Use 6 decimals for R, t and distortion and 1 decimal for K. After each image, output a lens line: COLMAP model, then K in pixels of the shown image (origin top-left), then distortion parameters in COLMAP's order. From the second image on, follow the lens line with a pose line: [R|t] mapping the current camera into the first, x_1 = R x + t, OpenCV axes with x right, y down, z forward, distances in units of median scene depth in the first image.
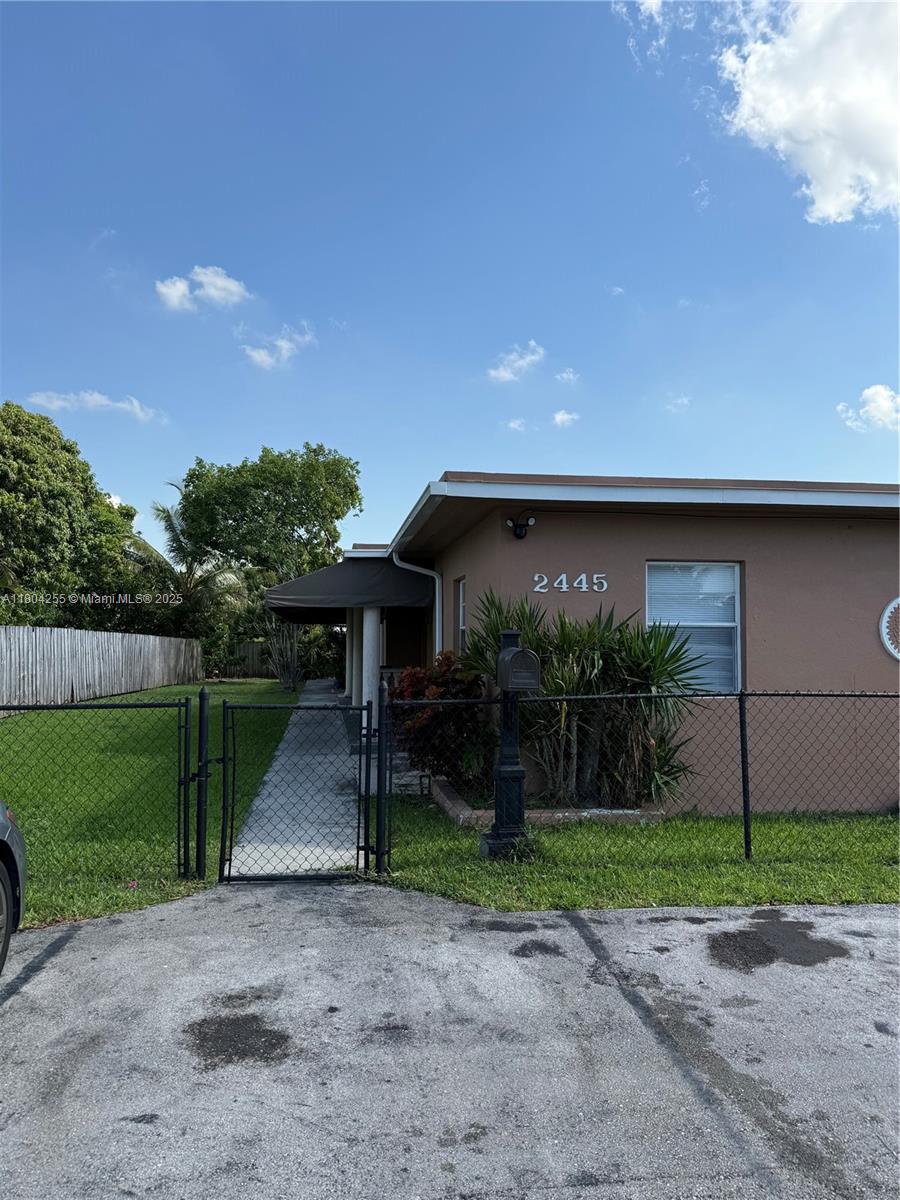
lens RADIAL K [[843.9, 0, 450.0], [0, 843.9, 600.0], [0, 0, 1]] dist [0.076719, -0.101912]
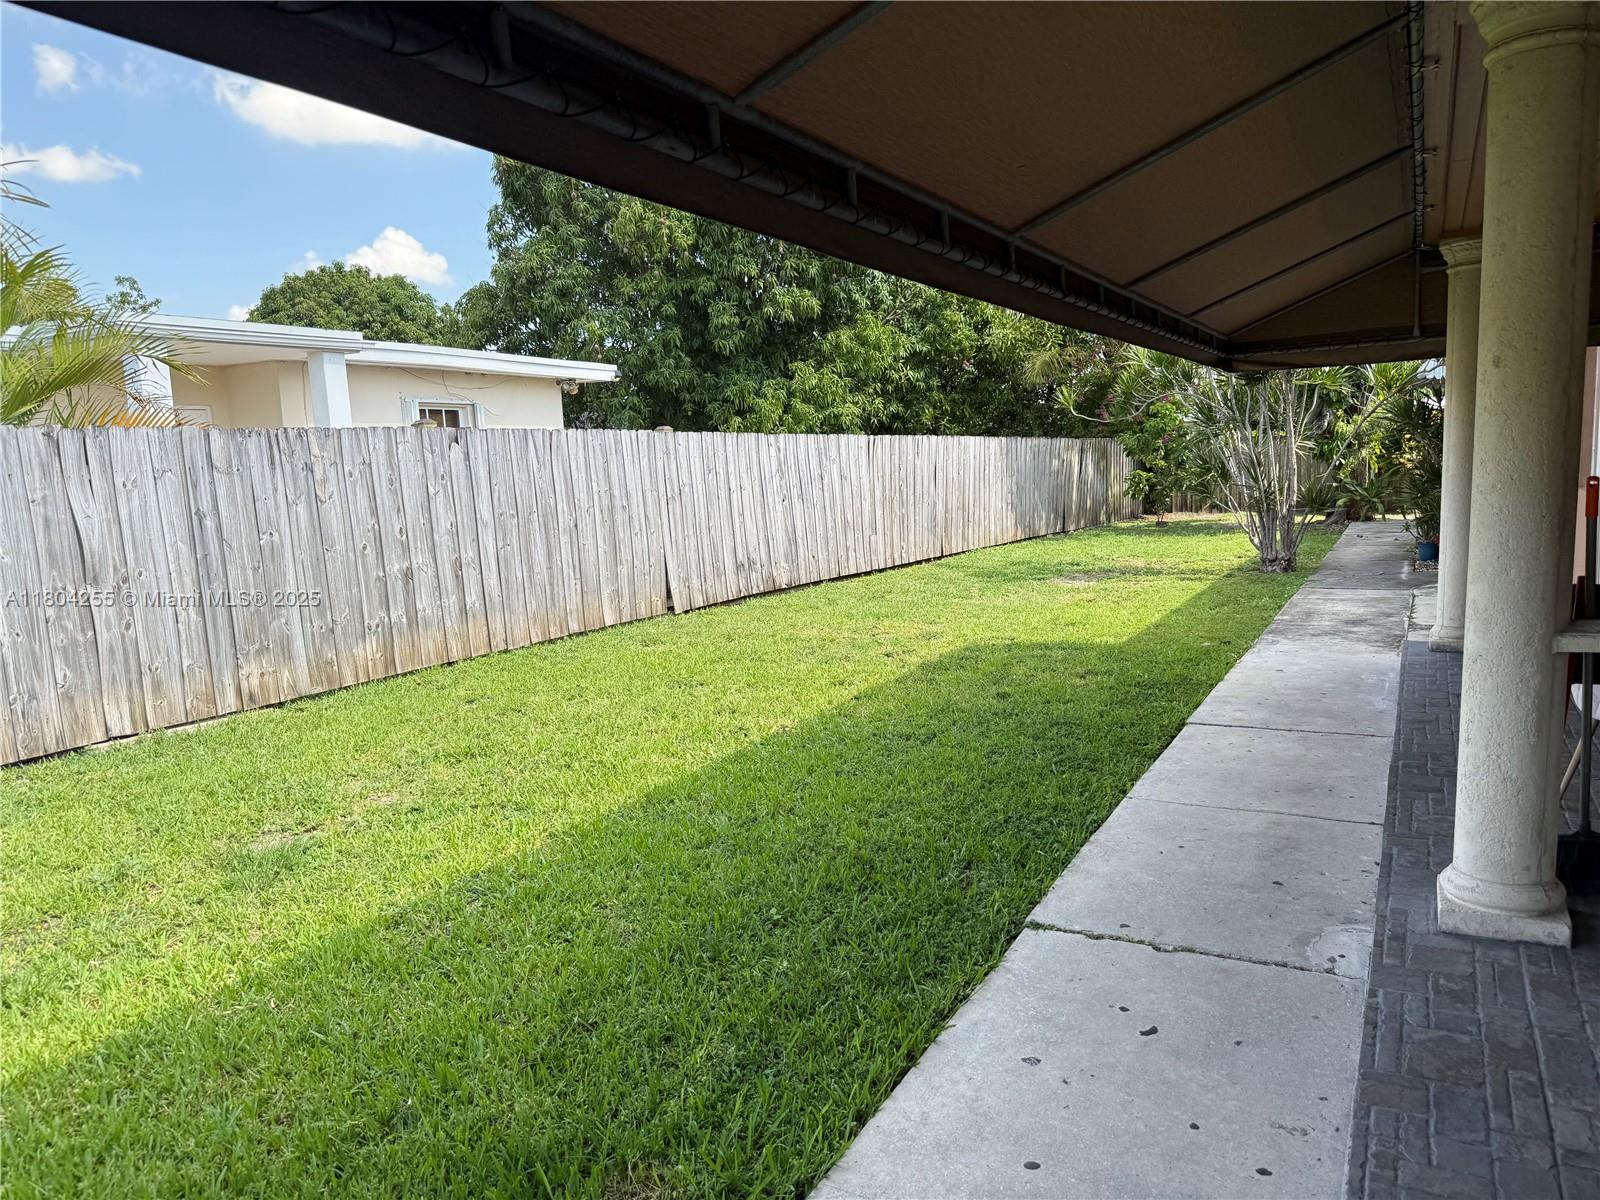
lens RADIAL K [[1125.2, 0, 800.0], [0, 1125.2, 600.0], [0, 0, 1]] dist [0.076719, -0.101912]
pose [[0.795423, 0.036568, -0.604951, -0.048318], [0.077192, 0.983935, 0.160974, 0.020809], [0.601119, -0.174740, 0.779822, 0.403372]]
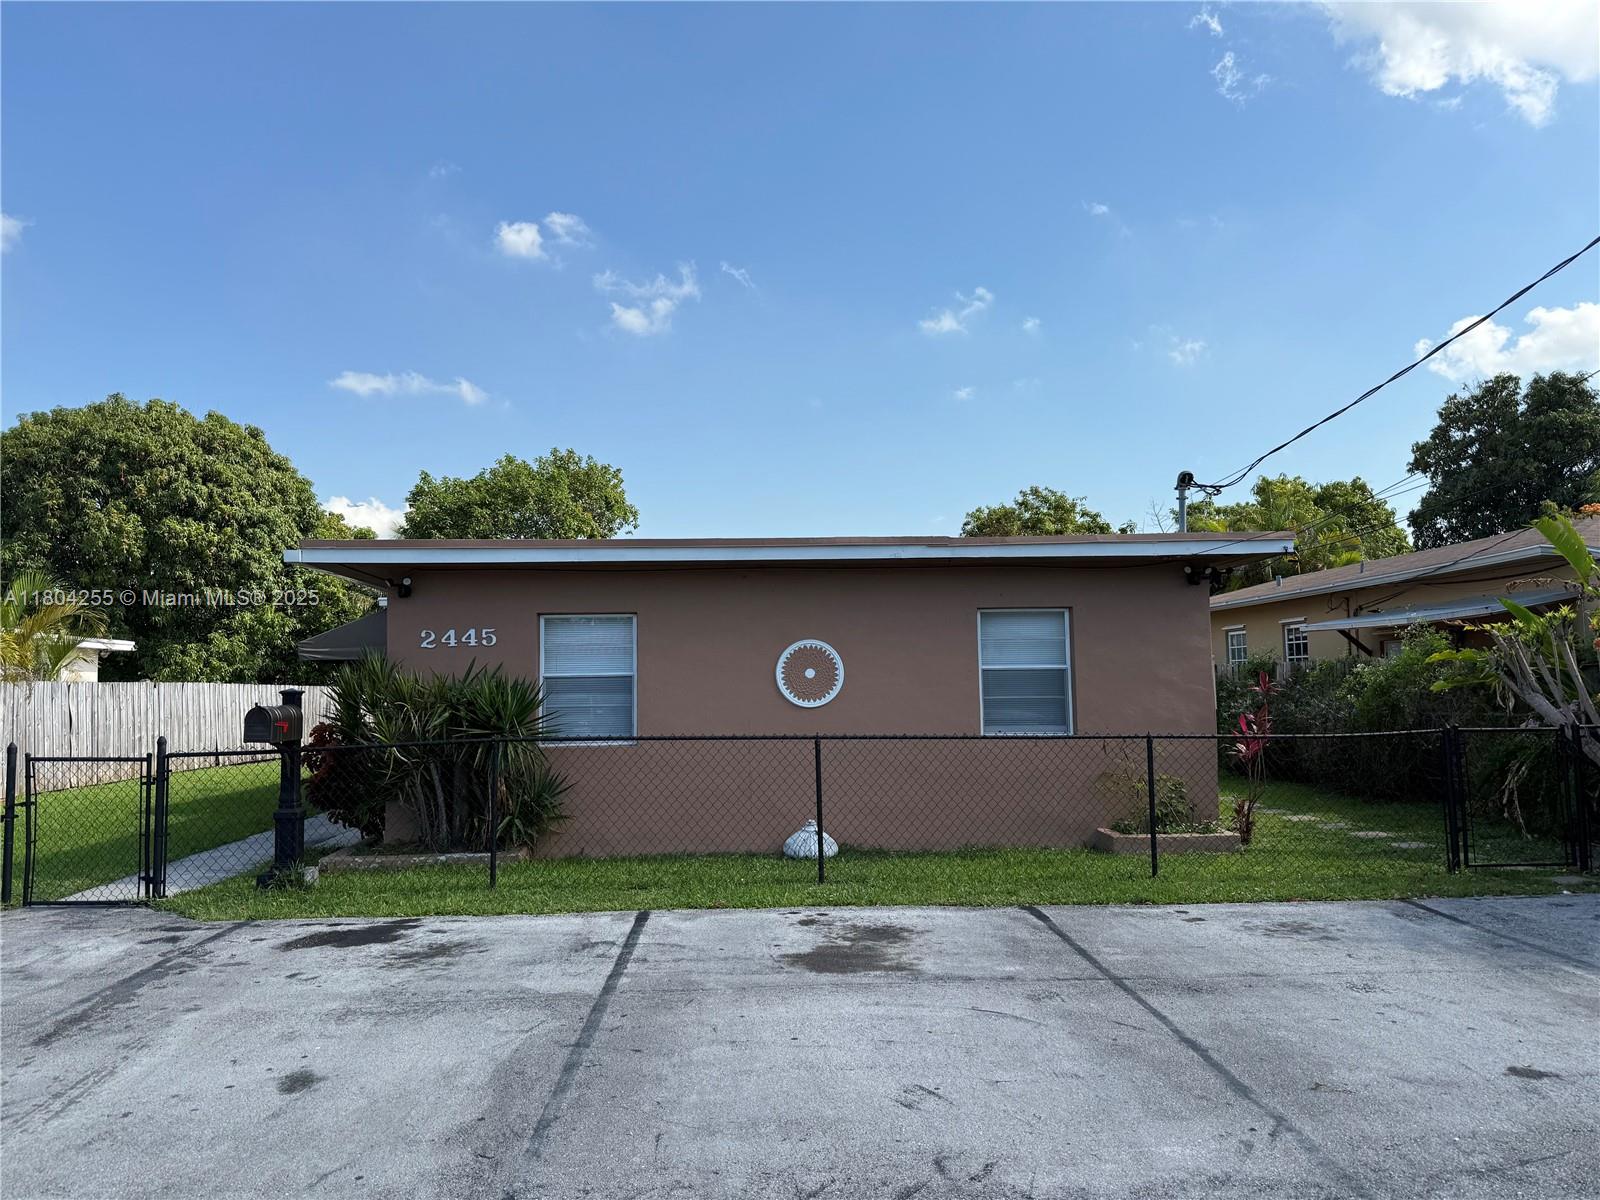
lens RADIAL K [[1125.2, 0, 800.0], [0, 1125.2, 600.0], [0, 0, 1]] dist [0.076719, -0.101912]
pose [[0.997272, -0.025963, -0.069100, 0.157702], [0.024300, 0.999397, -0.024799, -0.005338], [0.069703, 0.023052, 0.997301, -0.088652]]
